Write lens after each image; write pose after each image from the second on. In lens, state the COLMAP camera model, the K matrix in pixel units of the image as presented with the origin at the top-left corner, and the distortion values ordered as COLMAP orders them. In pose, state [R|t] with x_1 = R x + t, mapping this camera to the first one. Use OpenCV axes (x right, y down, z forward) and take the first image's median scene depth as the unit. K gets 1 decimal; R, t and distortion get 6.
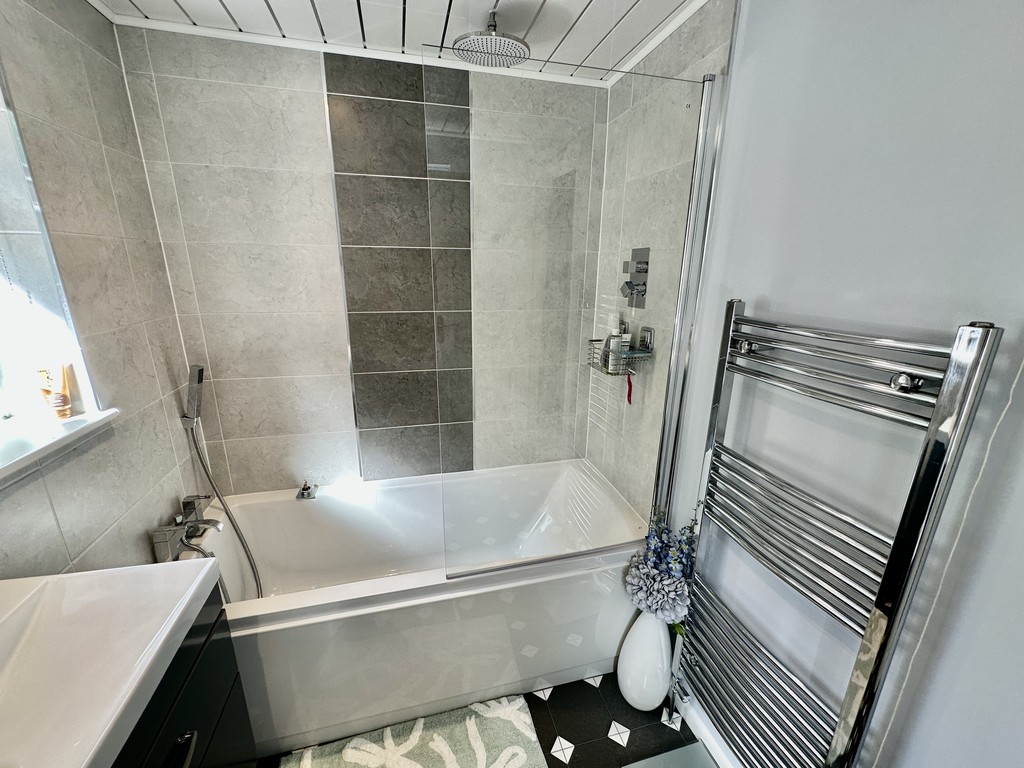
lens RADIAL K [[408.4, 0, 507.2], [0, 408.4, 382.3], [0, 0, 1]] dist [-0.003587, 0.000527]
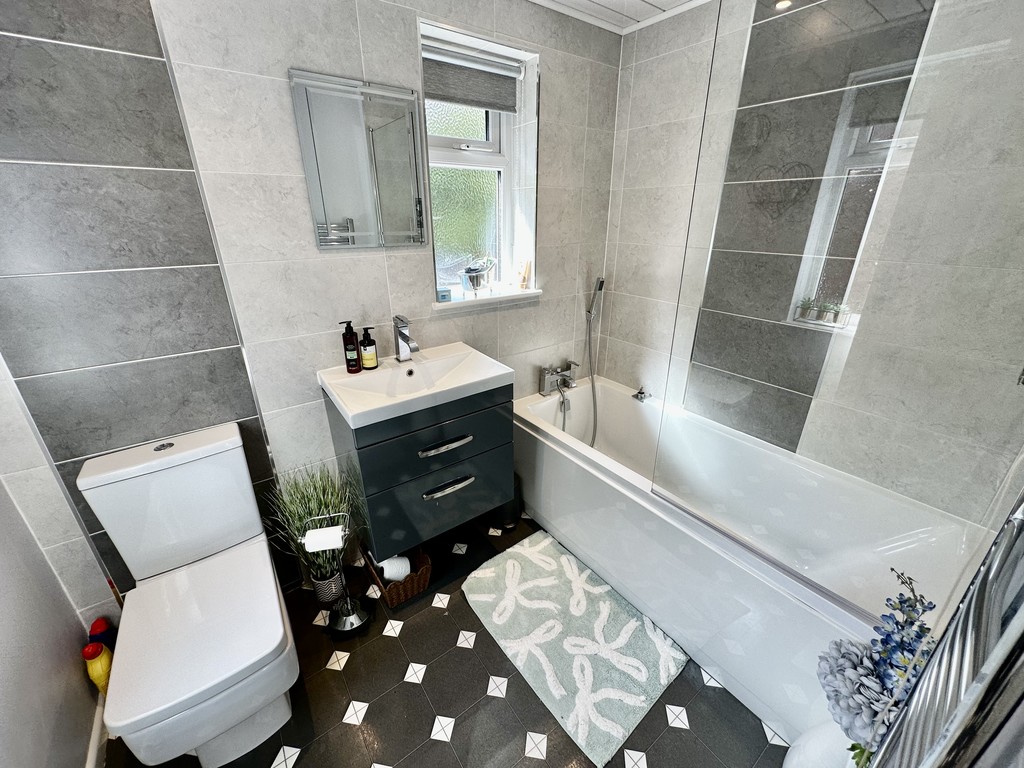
lens RADIAL K [[408.4, 0, 510.9], [0, 408.4, 383.0], [0, 0, 1]] dist [-0.003587, 0.000527]
pose [[0.376984, 0.341186, -0.861090, 0.500935], [-0.251165, 0.932504, 0.259523, 0.011188], [0.891515, 0.118439, 0.437233, 0.120605]]
